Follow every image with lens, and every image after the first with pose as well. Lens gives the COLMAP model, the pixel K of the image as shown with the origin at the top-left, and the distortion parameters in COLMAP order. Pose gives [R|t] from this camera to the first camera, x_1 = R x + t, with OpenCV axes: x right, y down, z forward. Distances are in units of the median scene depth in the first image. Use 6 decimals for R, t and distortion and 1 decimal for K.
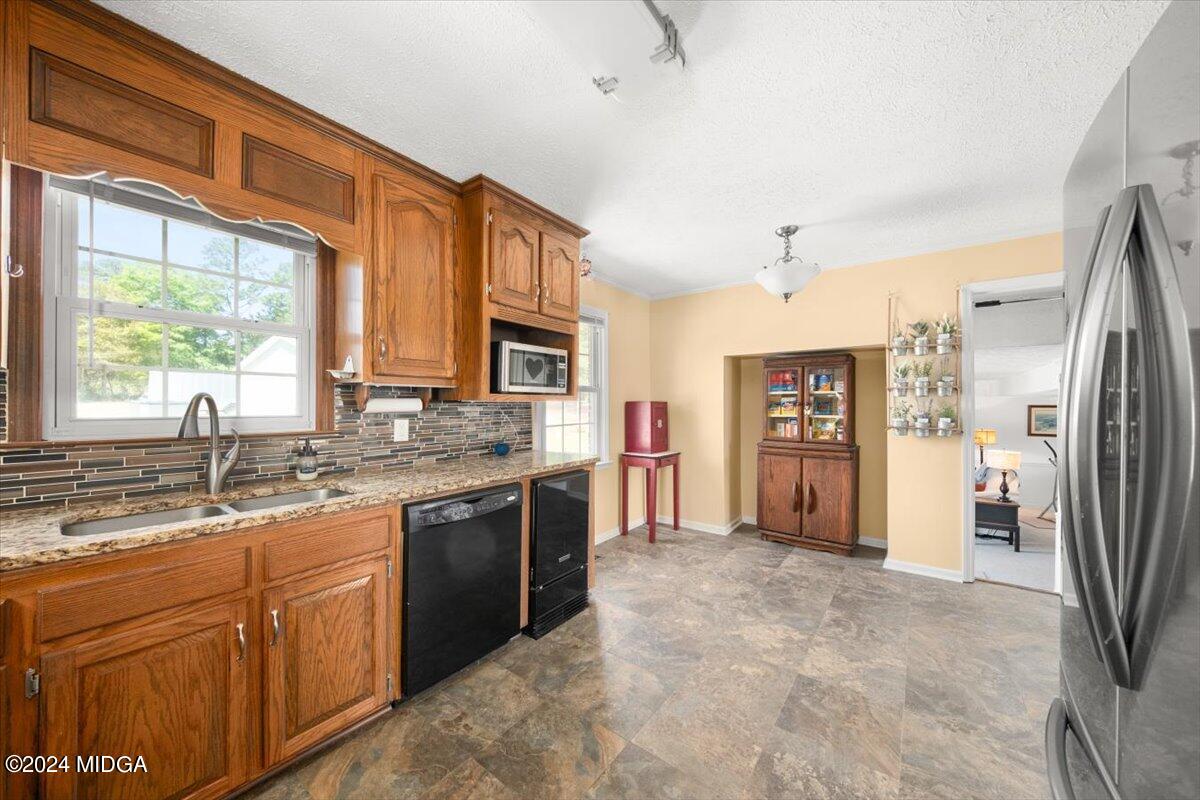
lens RADIAL K [[414.9, 0, 594.7], [0, 414.9, 404.3], [0, 0, 1]] dist [-0.000073, -0.002383]
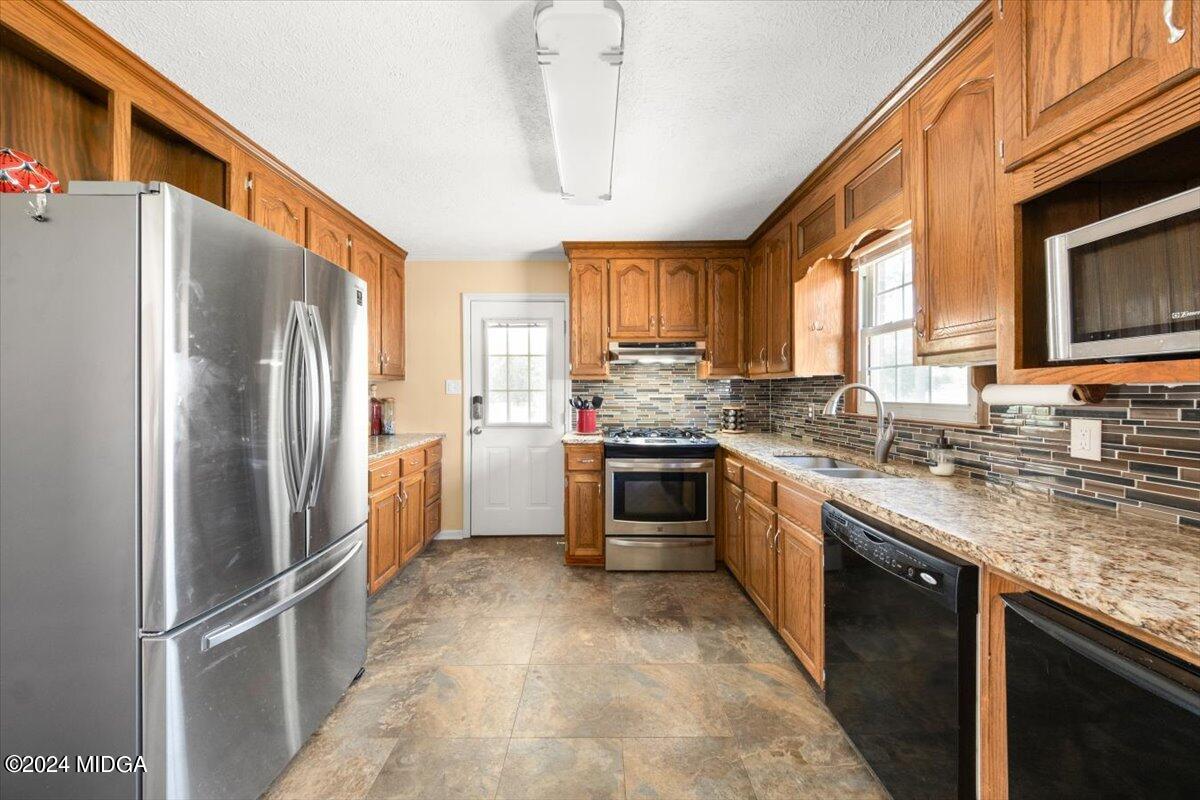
lens RADIAL K [[414.9, 0, 594.3], [0, 414.9, 391.1], [0, 0, 1]] dist [-0.000073, -0.002383]
pose [[-0.798792, -0.002687, -0.601601, 0.391709], [-0.000913, 0.999994, -0.003255, 0.001166], [0.601606, -0.002051, -0.798790, 1.057902]]
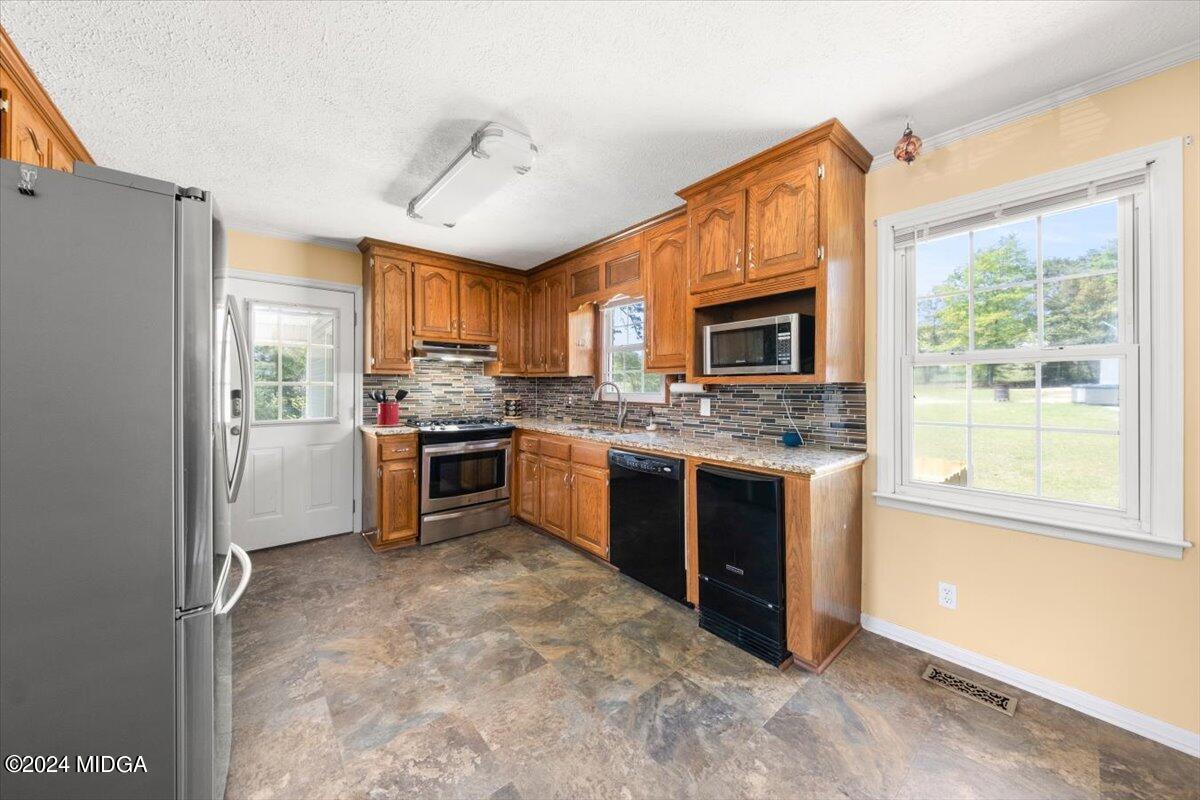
lens RADIAL K [[414.9, 0, 606.9], [0, 414.9, 388.5], [0, 0, 1]] dist [-0.000073, -0.002383]
pose [[-0.206390, 0.002400, -0.978467, 0.858848], [-0.003554, 0.999989, 0.003203, 0.001942], [0.978463, 0.004138, -0.206380, 0.978122]]
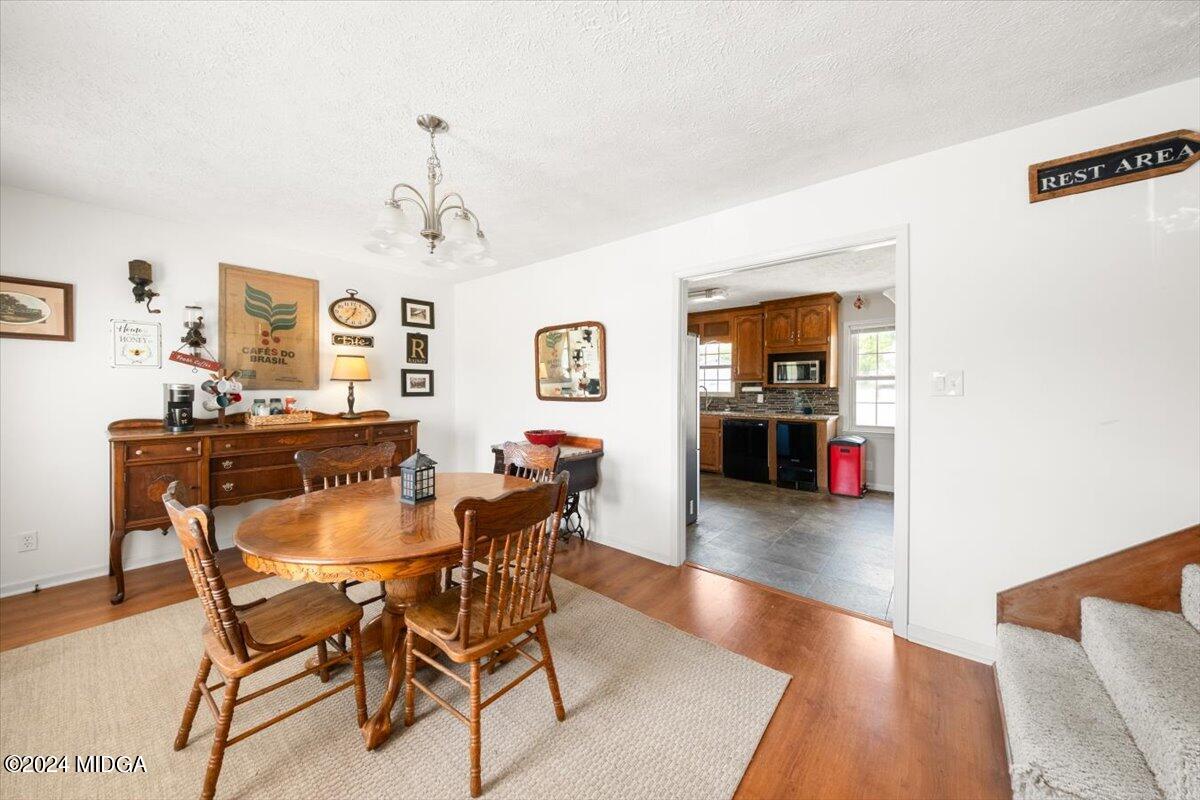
lens RADIAL K [[414.9, 0, 598.7], [0, 414.9, 396.6], [0, 0, 1]] dist [-0.000073, -0.002383]
pose [[-0.029252, 0.016682, -0.999433, 2.238692], [0.003331, 0.999857, 0.016591, 0.001825], [0.999567, -0.002844, -0.029304, 0.045817]]
